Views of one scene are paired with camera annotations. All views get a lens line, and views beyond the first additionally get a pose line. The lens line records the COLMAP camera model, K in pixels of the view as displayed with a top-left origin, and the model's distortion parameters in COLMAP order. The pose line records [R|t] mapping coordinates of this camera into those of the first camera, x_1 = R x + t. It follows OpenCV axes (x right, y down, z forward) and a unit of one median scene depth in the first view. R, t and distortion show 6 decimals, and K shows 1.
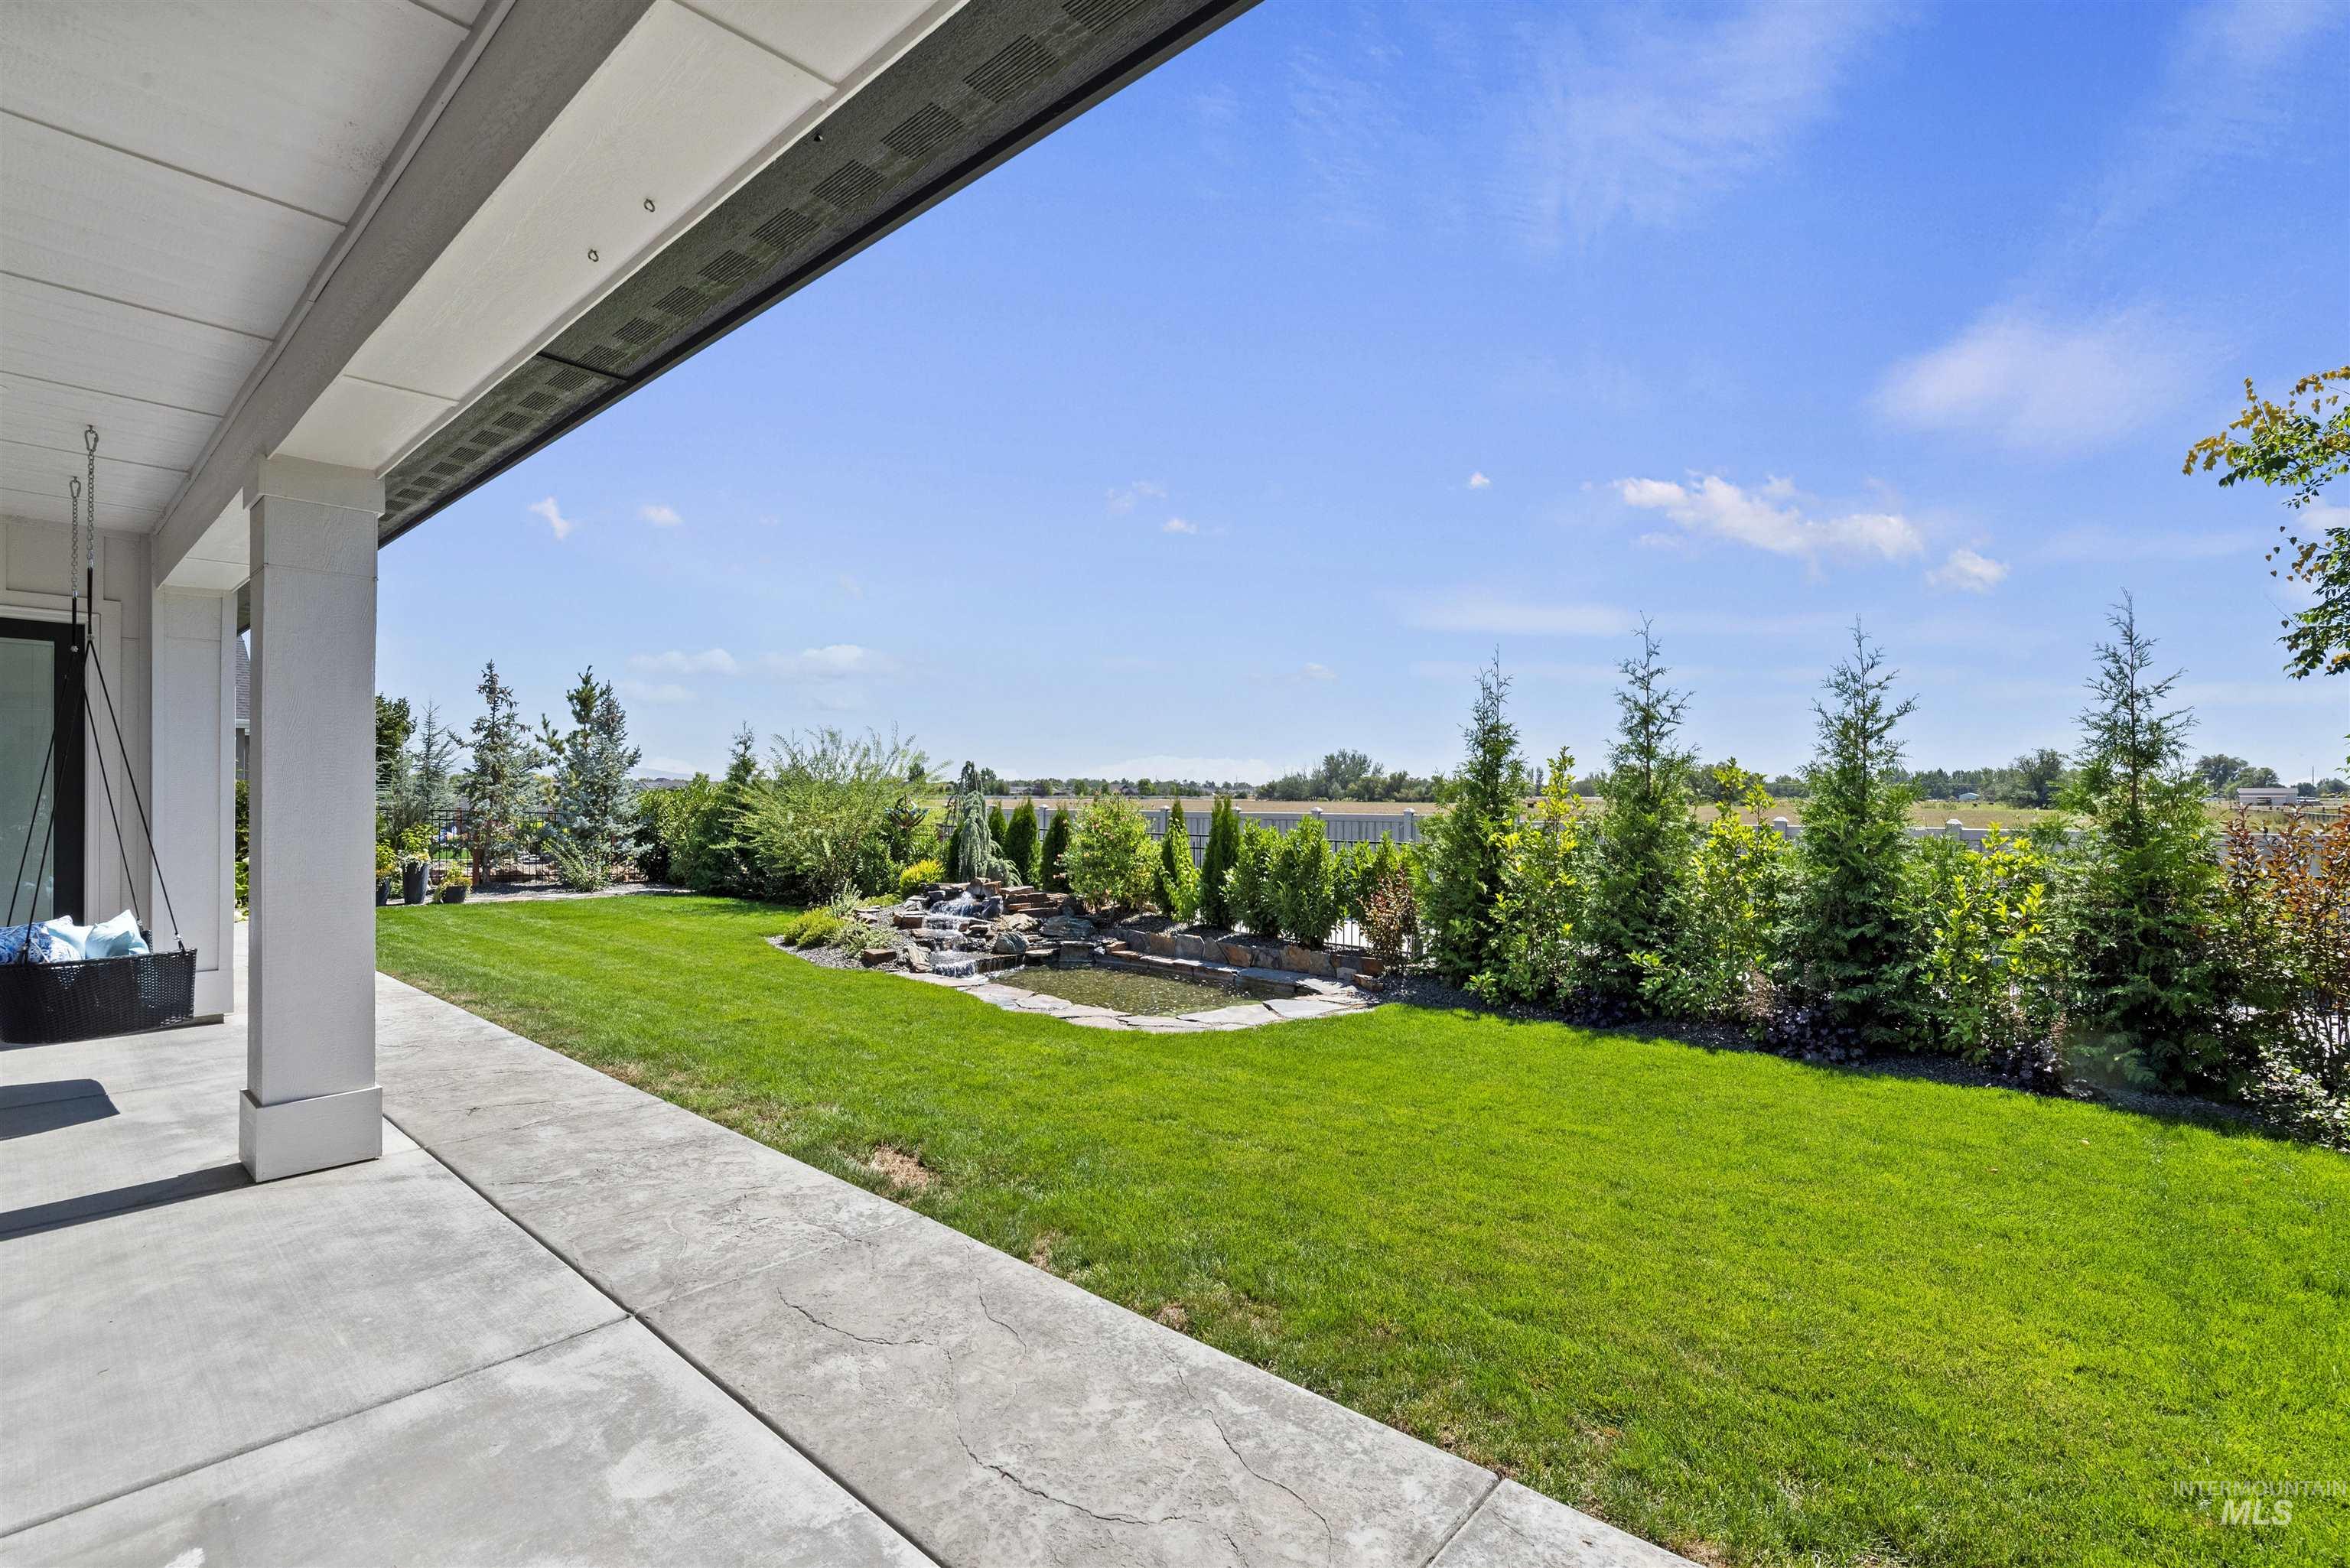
lens RADIAL K [[1044.8, 0, 1189.7], [0, 1044.8, 792.8], [0, 0, 1]] dist [0.001578, 0.000119]
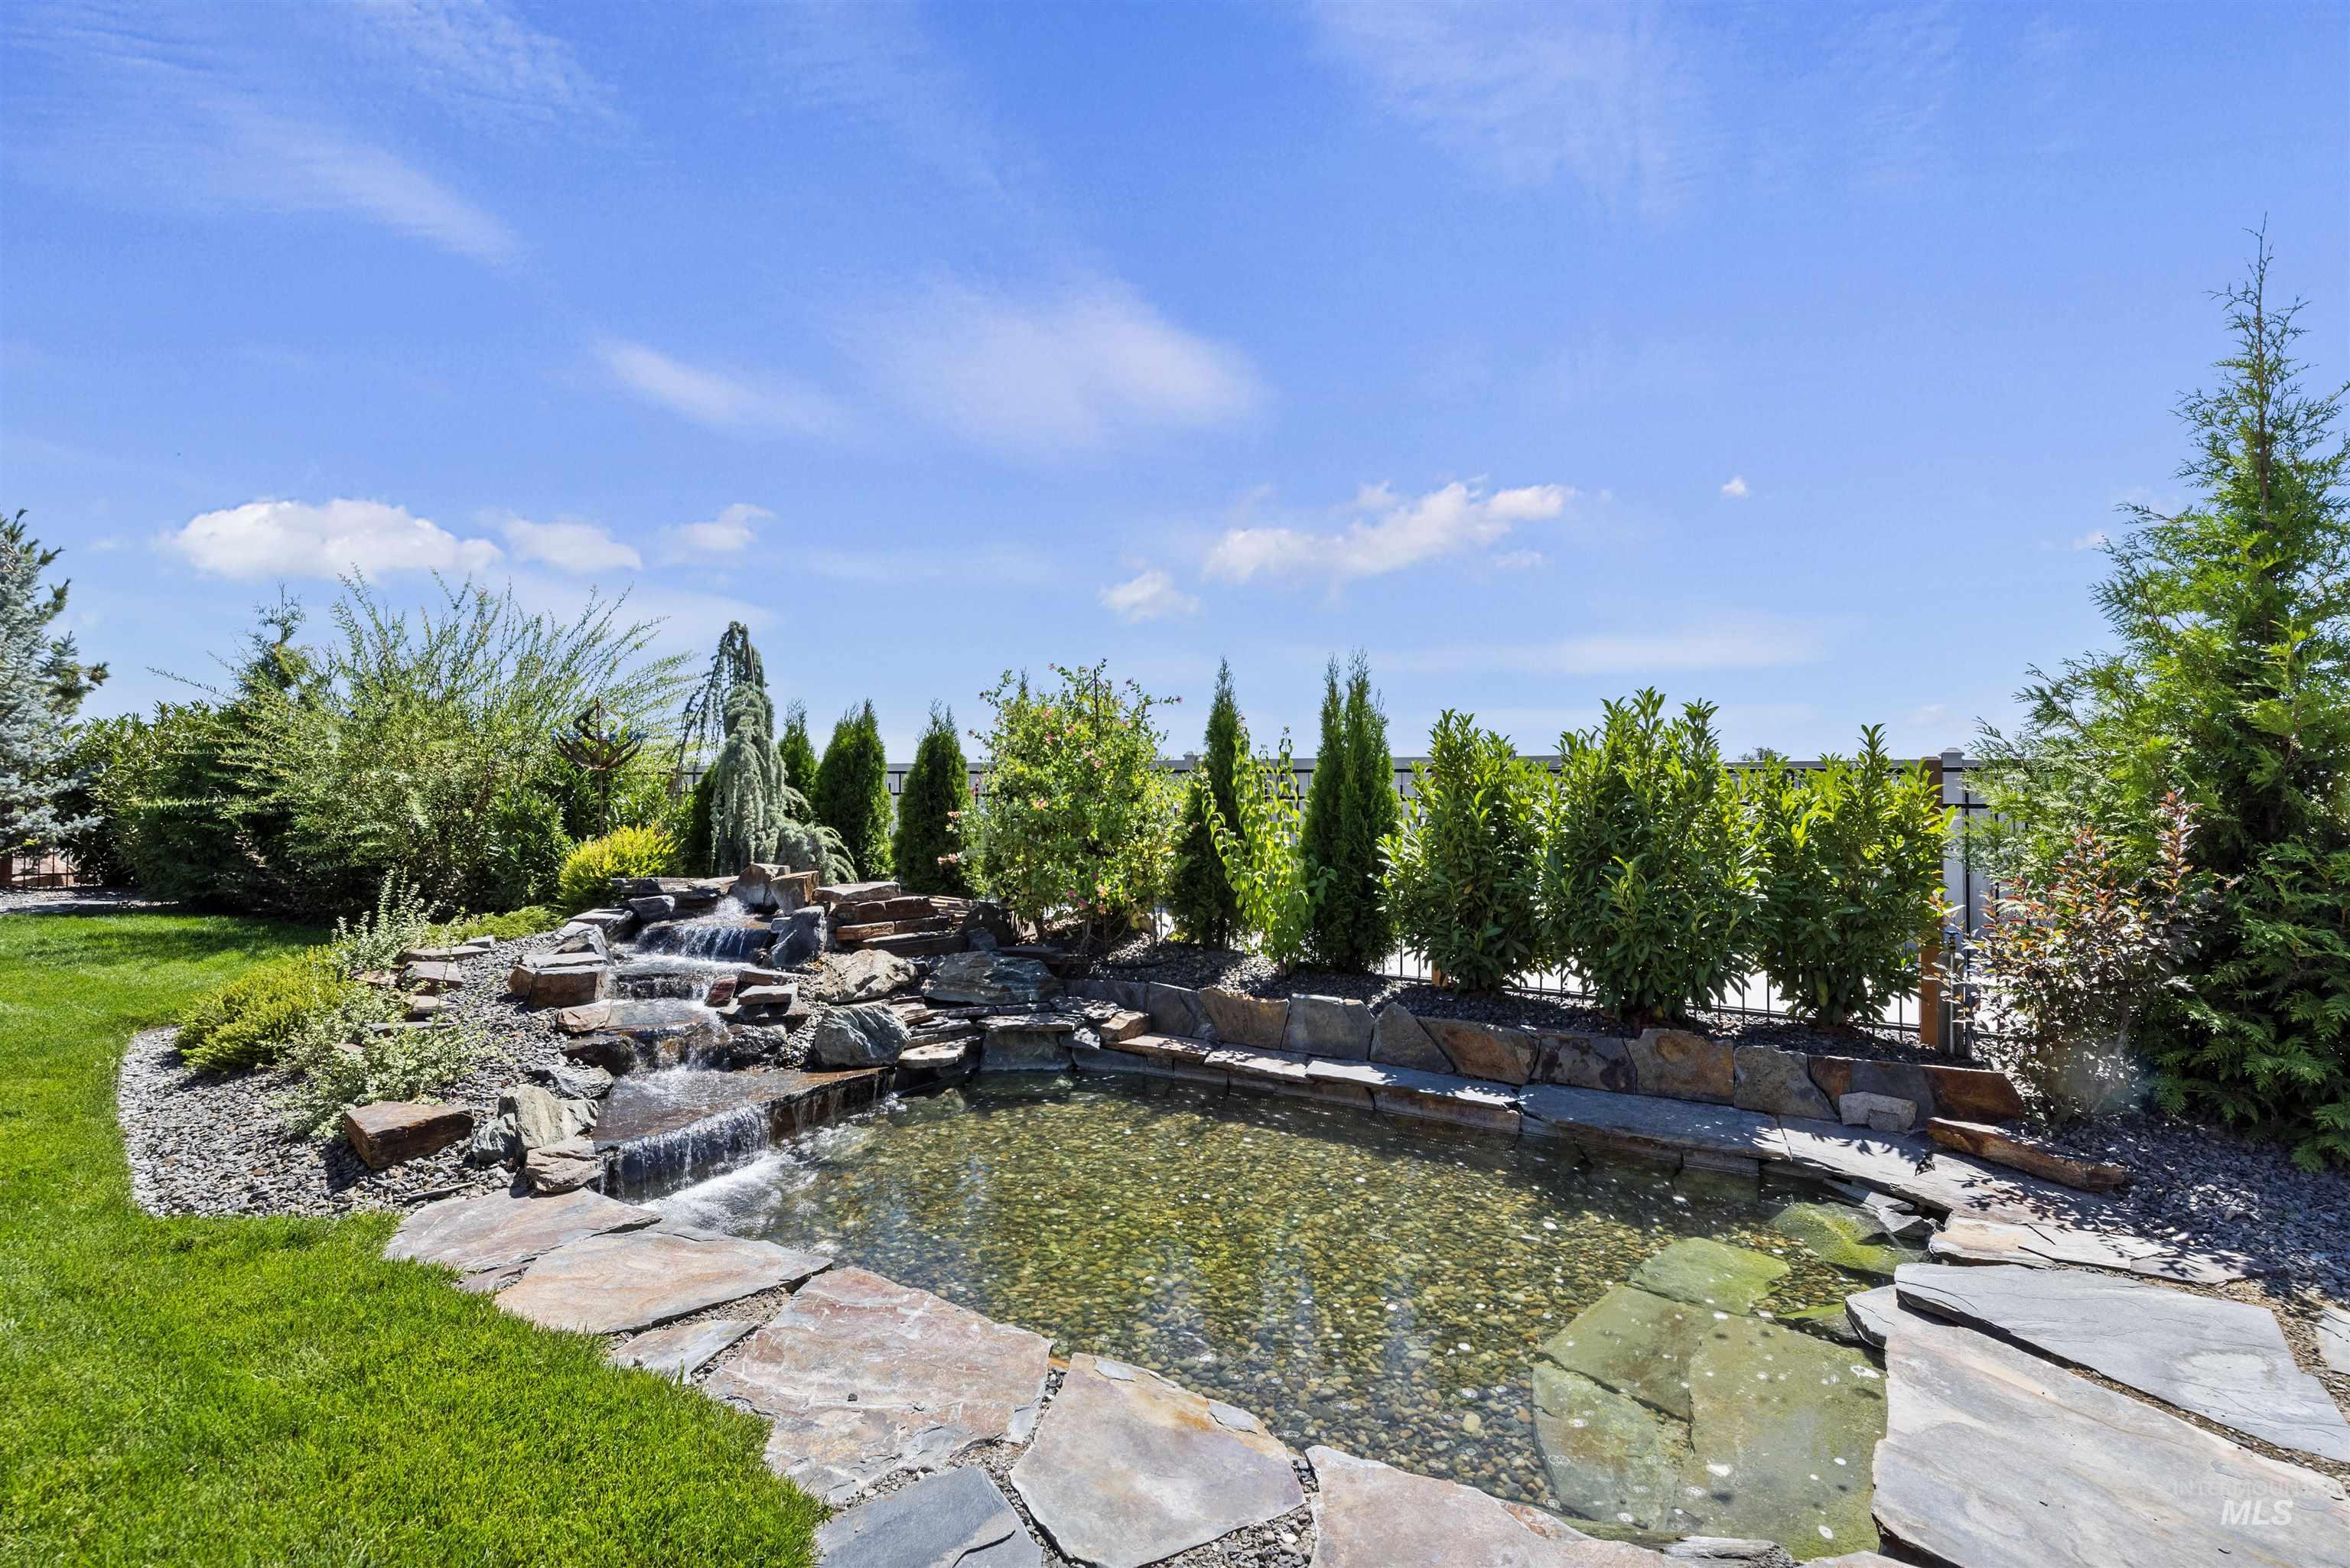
lens RADIAL K [[1044.8, 0, 1189.7], [0, 1044.8, 792.8], [0, 0, 1]] dist [0.001578, 0.000119]
pose [[0.979228, 0.000624, 0.202760, -0.121168], [-0.001667, 0.999986, 0.004973, 0.051676], [-0.202754, -0.005207, 0.979216, 0.567287]]
